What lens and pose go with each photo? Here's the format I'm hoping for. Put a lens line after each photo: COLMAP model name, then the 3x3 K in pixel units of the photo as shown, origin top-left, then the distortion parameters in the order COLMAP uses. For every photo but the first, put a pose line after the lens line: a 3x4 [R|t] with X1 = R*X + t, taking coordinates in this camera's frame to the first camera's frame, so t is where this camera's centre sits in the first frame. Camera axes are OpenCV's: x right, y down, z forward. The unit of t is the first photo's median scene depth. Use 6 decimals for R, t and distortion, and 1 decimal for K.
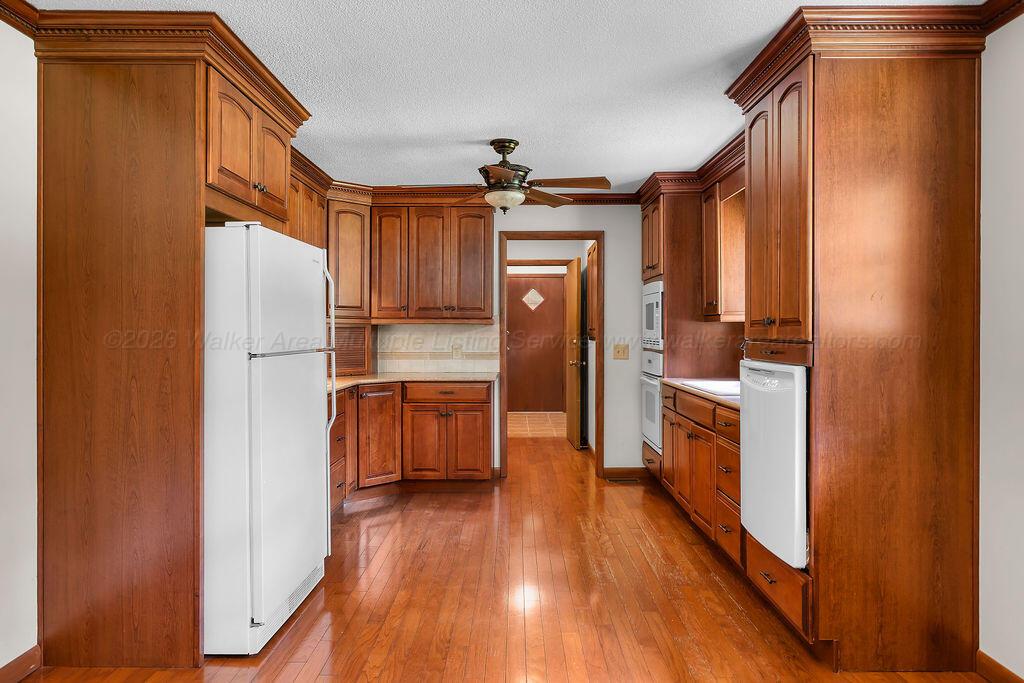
lens RADIAL K [[676.5, 0, 513.8], [0, 676.5, 335.5], [0, 0, 1]] dist [0.010642, -0.003146]
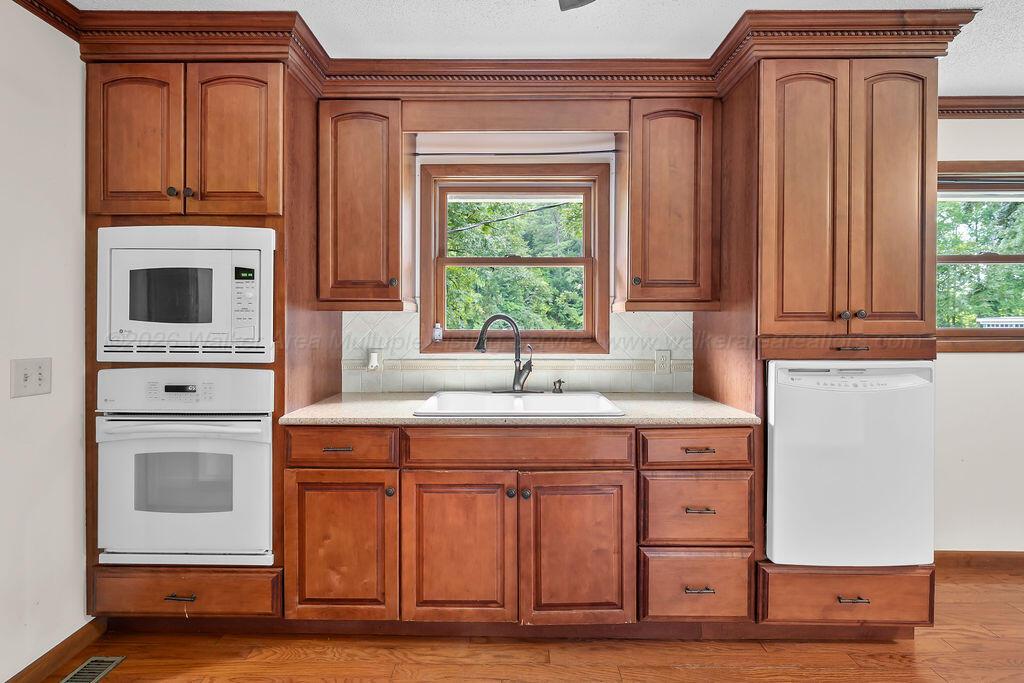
lens RADIAL K [[494.5, 0, 503.8], [0, 494.5, 325.2], [0, 0, 1]] dist [-0.001663, -0.000297]
pose [[0.008679, -0.004400, 0.999953, -0.155492], [0.007423, 0.999963, 0.004336, -0.007403], [-0.999935, 0.007385, 0.008711, 0.802814]]
